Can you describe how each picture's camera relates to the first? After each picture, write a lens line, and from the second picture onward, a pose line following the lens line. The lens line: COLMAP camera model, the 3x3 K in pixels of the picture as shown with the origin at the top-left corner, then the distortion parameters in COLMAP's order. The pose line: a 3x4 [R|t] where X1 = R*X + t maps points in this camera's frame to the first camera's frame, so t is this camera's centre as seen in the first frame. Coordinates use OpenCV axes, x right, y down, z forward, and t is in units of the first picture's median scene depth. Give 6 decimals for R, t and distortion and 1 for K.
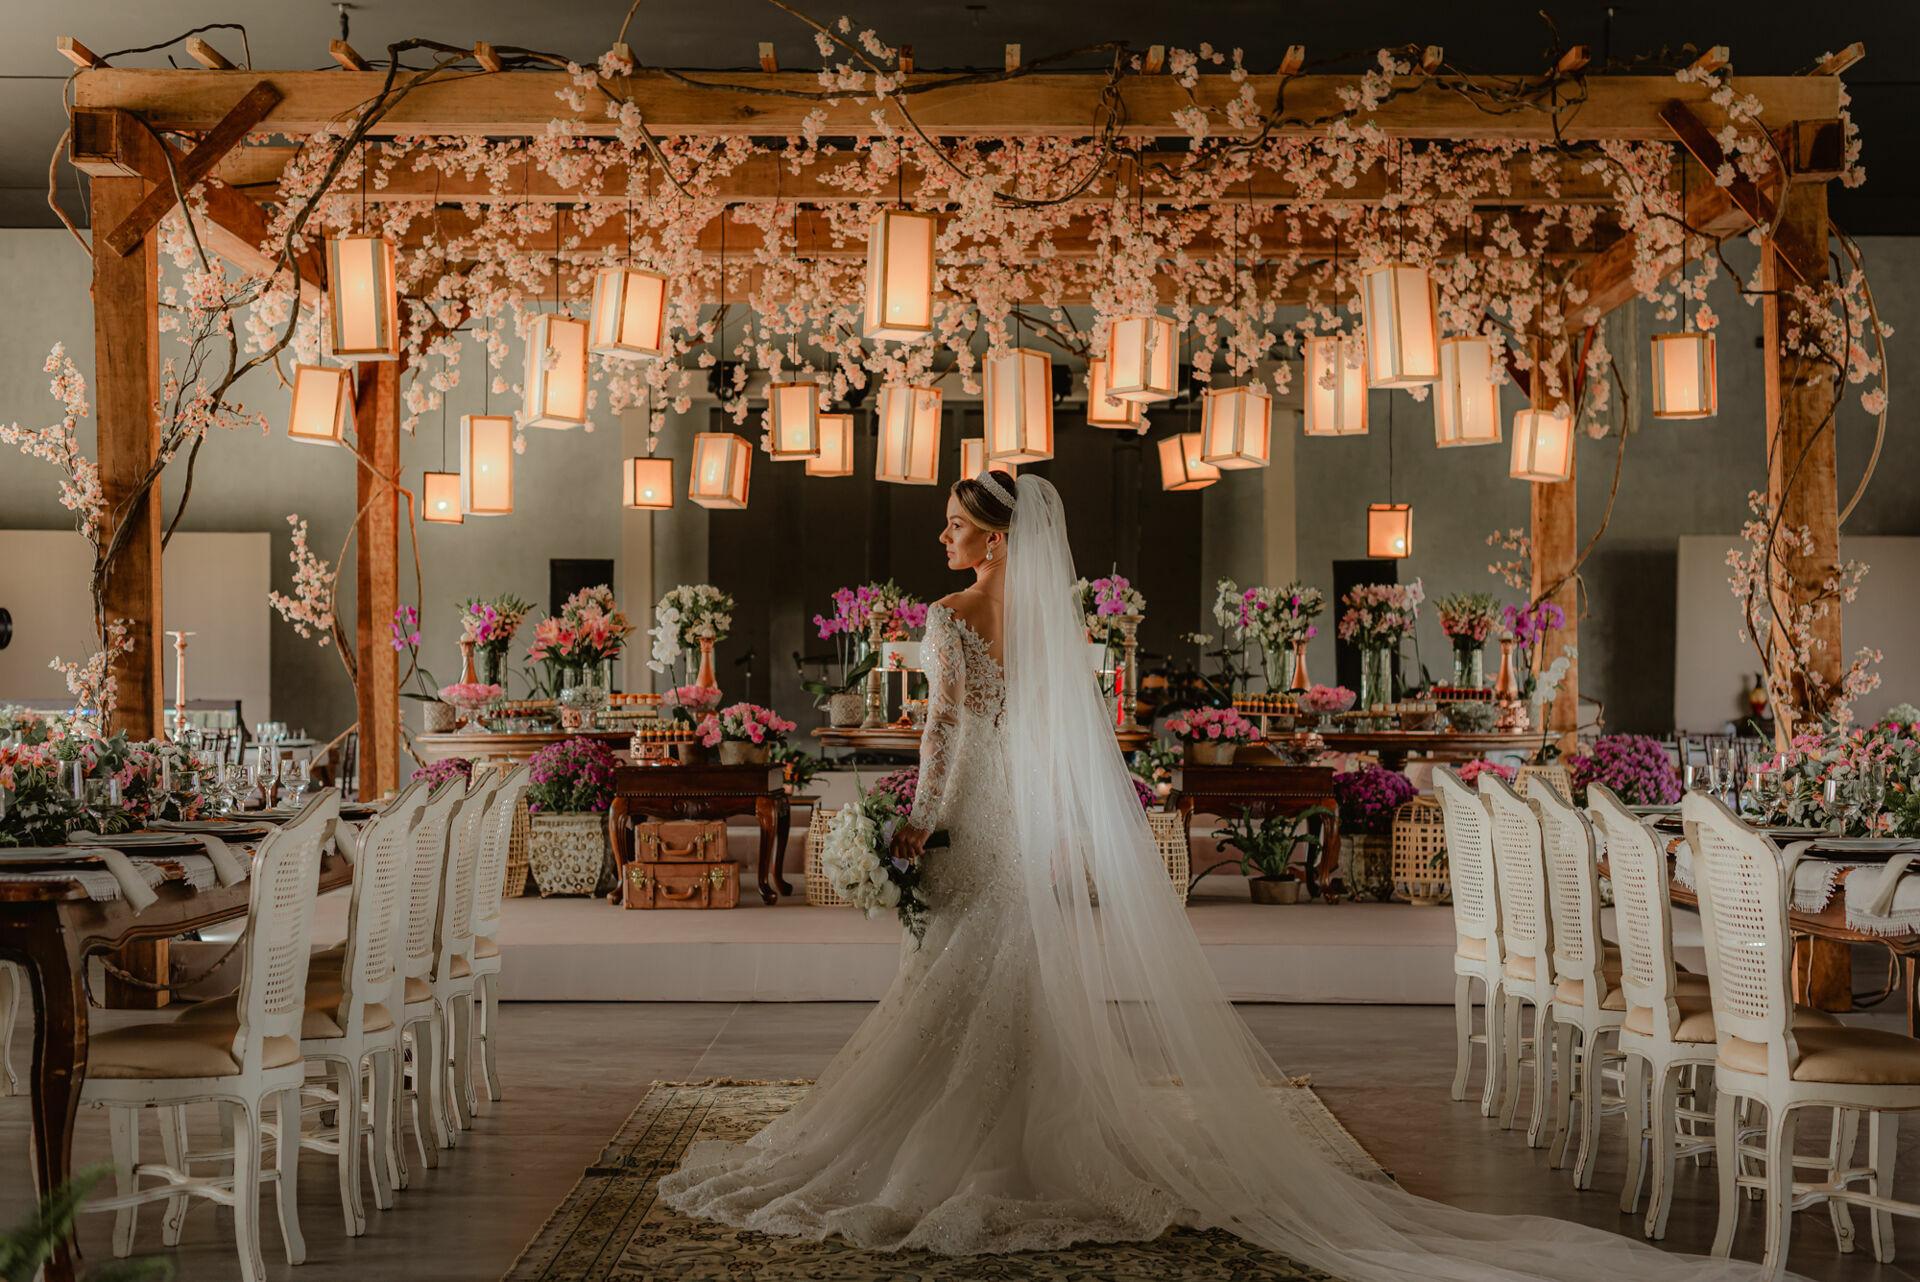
lens RADIAL K [[3210.5, 0, 960.0], [0, 3210.5, 641.0], [0, 0, 1]] dist [-0.011034, -0.087545]
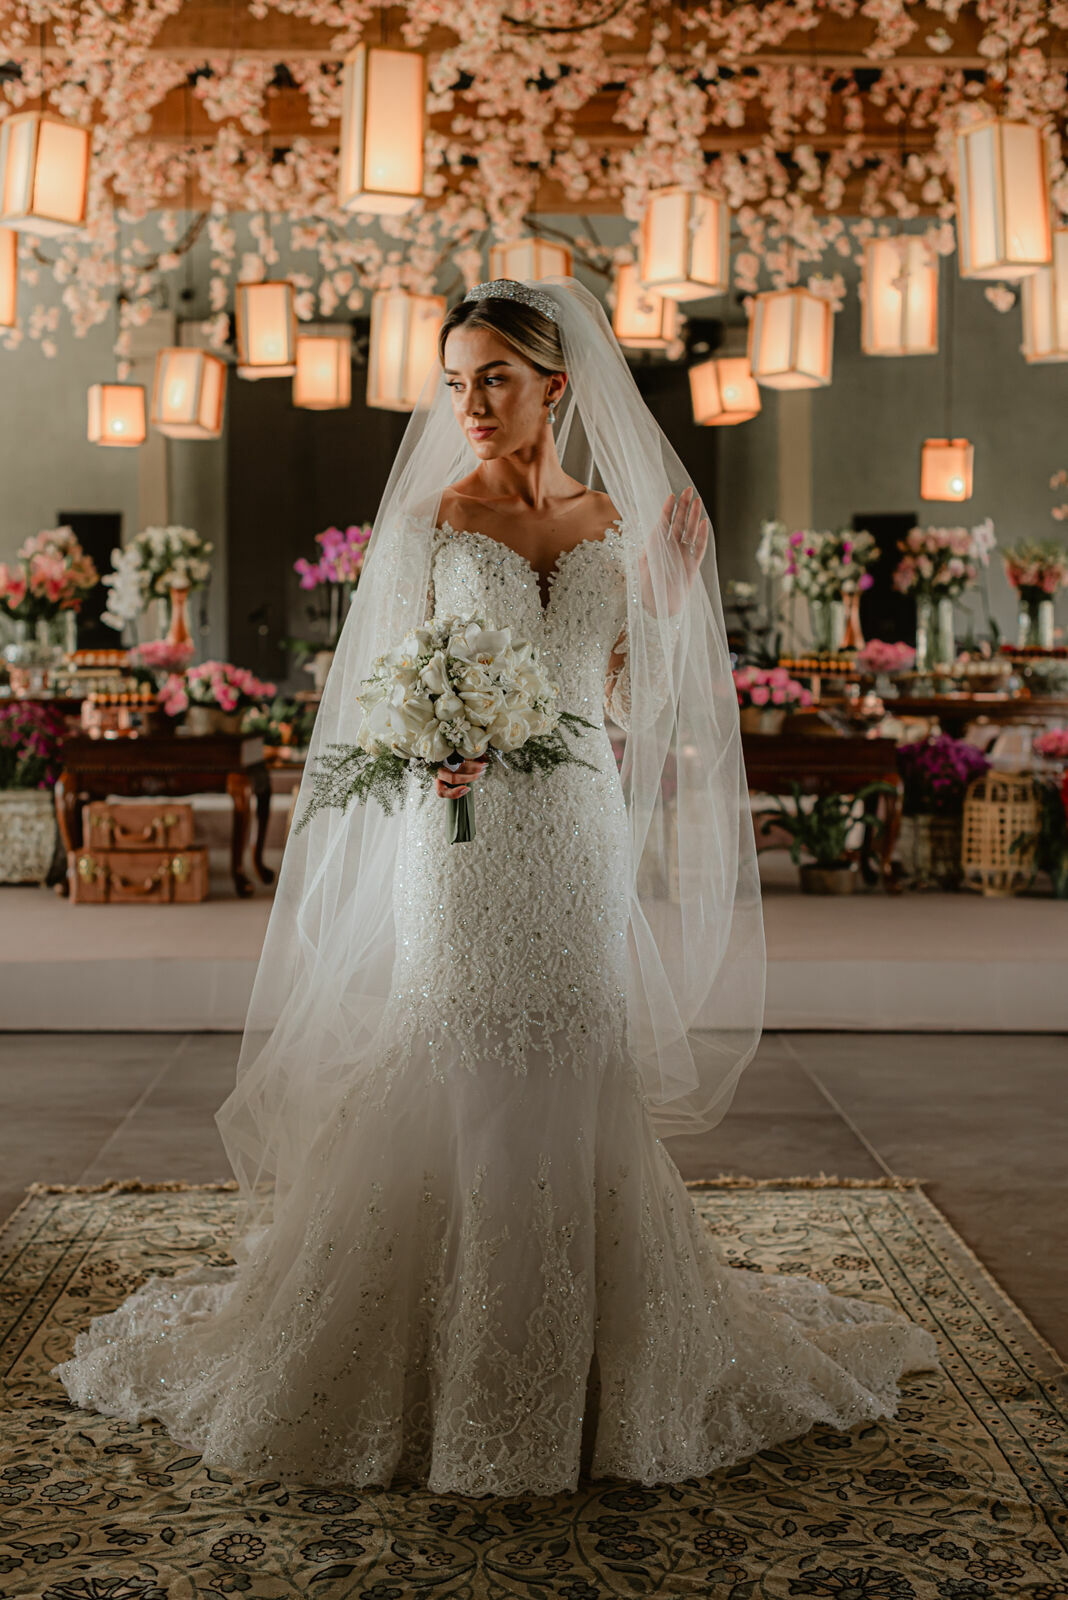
lens RADIAL K [[2675.4, 0, 534.0], [0, 2675.4, 800.0], [0, 0, 1]] dist [-0.011034, -0.087545]
pose [[0.999847, -0.000638, 0.017454, 0.005863], [-0.000647, 0.997296, 0.073490, 0.003204], [-0.017454, -0.073490, 0.997143, 0.278793]]
